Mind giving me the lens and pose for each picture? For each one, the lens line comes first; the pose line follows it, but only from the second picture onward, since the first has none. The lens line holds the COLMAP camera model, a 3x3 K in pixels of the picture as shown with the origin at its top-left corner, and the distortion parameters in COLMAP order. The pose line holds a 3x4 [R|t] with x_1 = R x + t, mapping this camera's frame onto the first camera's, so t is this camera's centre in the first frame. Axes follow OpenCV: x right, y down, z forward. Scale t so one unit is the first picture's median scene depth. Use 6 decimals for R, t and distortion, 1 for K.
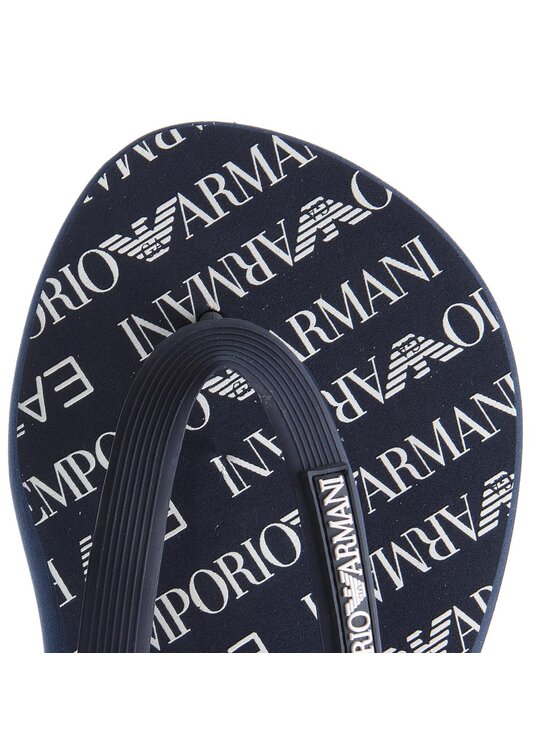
lens RADIAL K [[2027.2, 0, 279.2], [0, 2027.2, 372.9], [0, 0, 1]] dist [-0.178978, 0.000000]
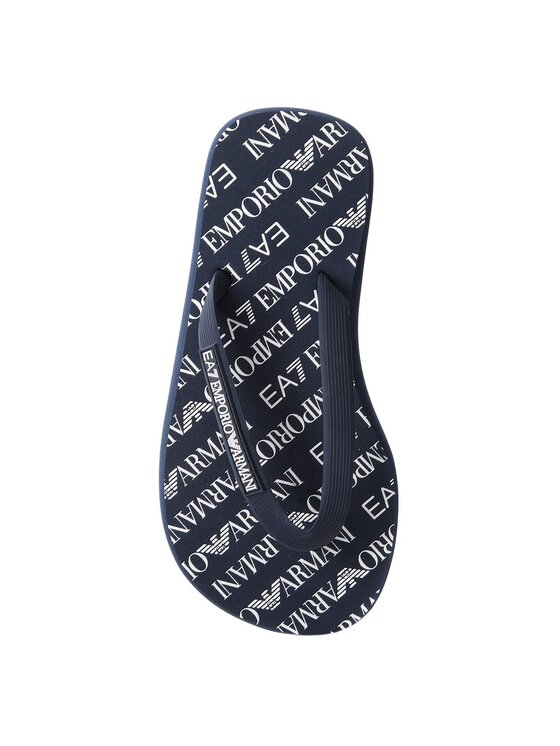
lens RADIAL K [[2335.1, 0, 279.9], [0, 2335.1, 373.0], [0, 0, 1]] dist [-0.280443, 0.000000]
pose [[-0.986691, 0.155812, -0.046515, 0.089040], [-0.154821, -0.987646, -0.024216, 0.223179], [-0.049713, -0.016693, 0.998624, -1.489599]]
